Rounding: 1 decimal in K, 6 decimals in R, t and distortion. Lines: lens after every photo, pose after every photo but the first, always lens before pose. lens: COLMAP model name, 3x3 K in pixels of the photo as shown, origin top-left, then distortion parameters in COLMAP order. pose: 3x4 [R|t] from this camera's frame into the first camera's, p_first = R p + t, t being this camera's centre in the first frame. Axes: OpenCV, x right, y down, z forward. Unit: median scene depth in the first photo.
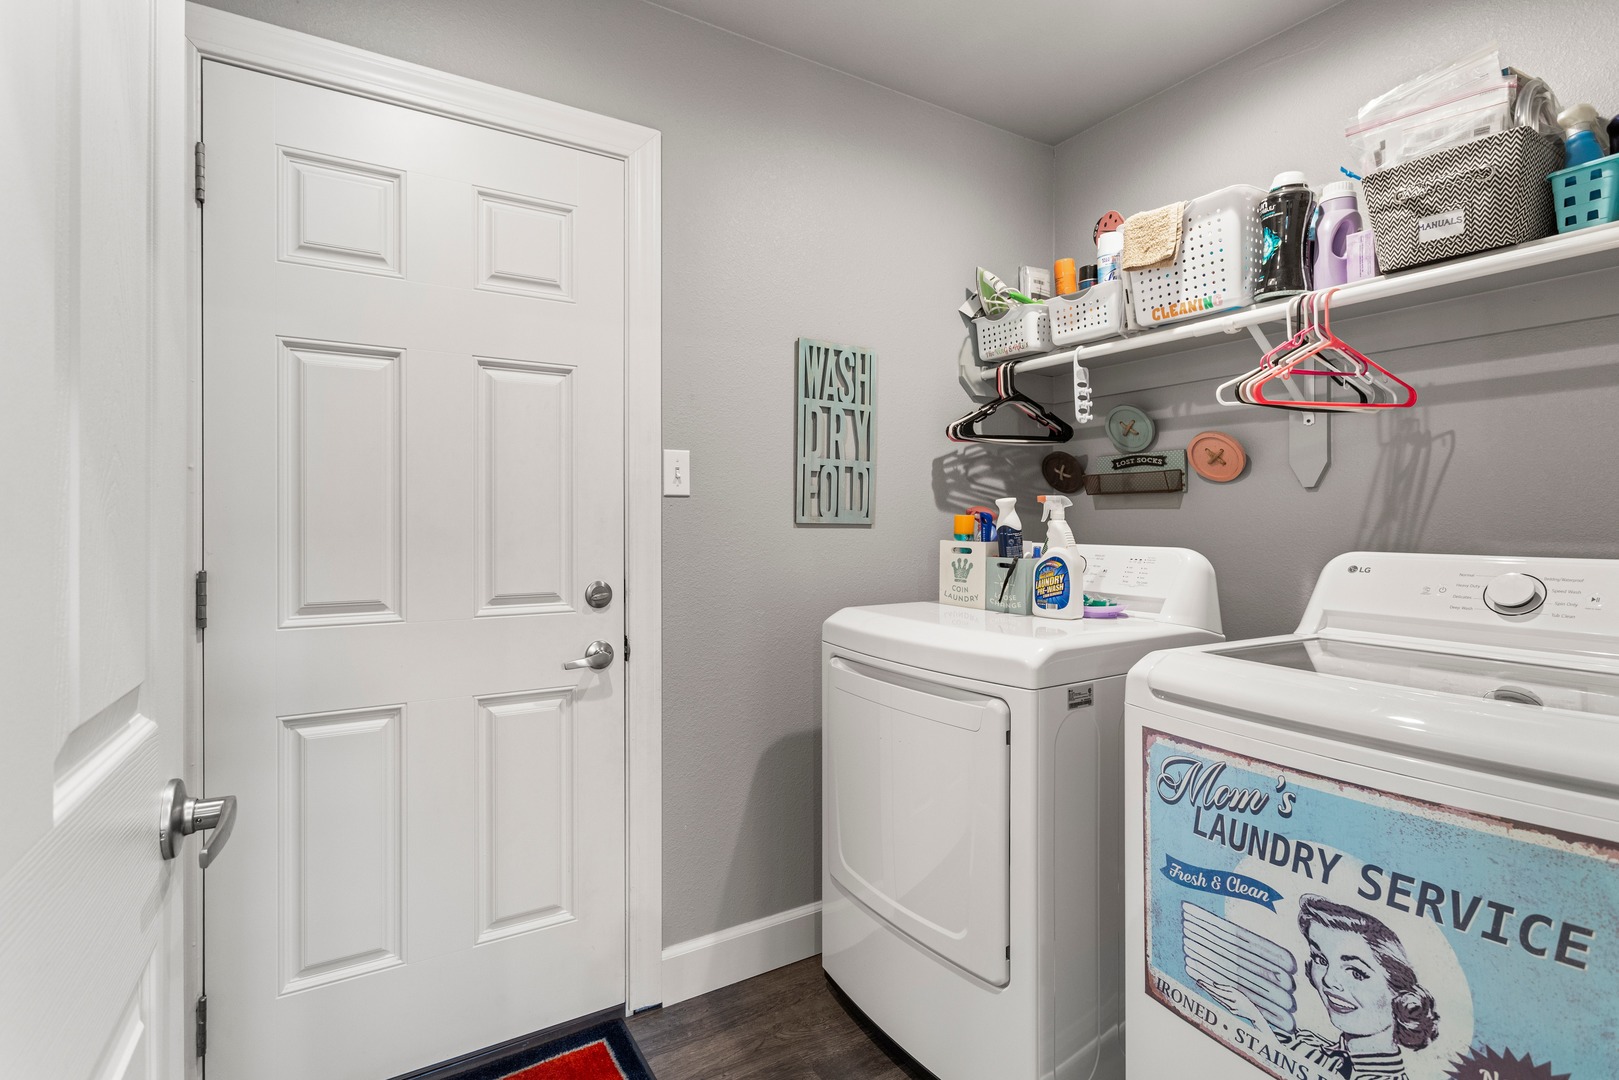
lens RADIAL K [[780.8, 0, 811.7], [0, 780.8, 548.1], [0, 0, 1]] dist [0.001261, 0.000342]
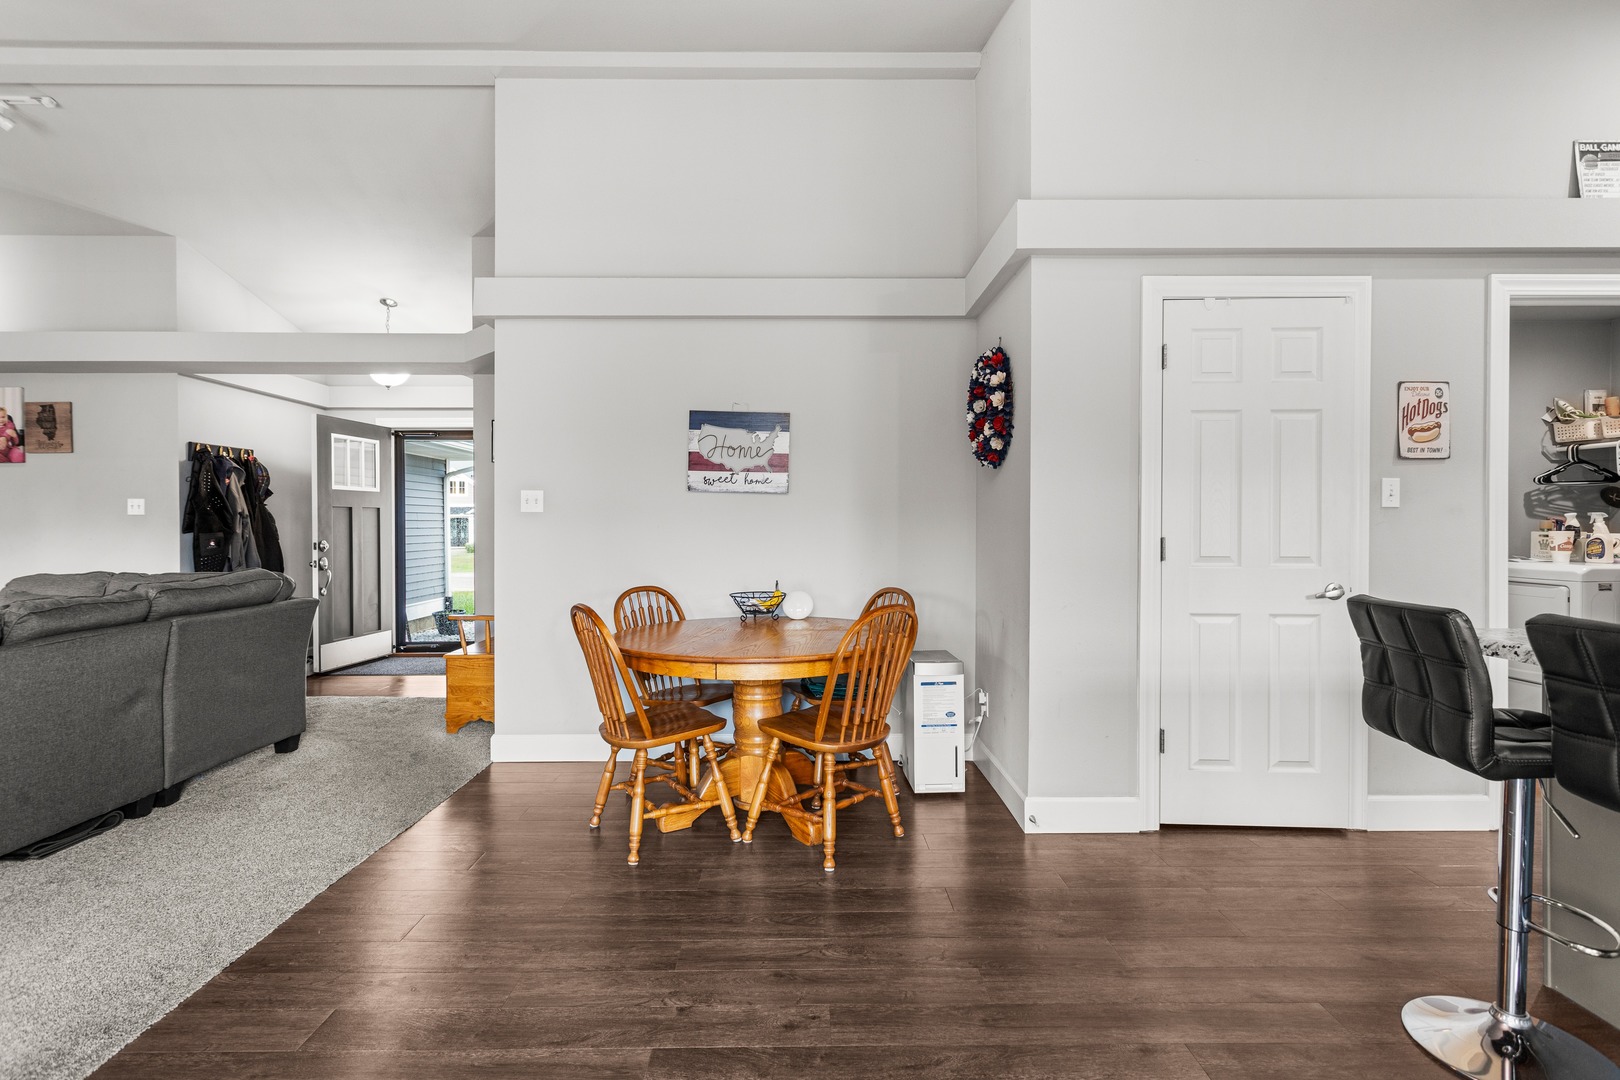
lens RADIAL K [[775.7, 0, 808.2], [0, 775.7, 530.5], [0, 0, 1]] dist [0.002061, 0.000065]
pose [[0.851363, 0.009682, -0.524488, -0.390643], [-0.022149, 0.999601, -0.017501, 0.065059], [0.524110, 0.026516, 0.851238, -1.794756]]
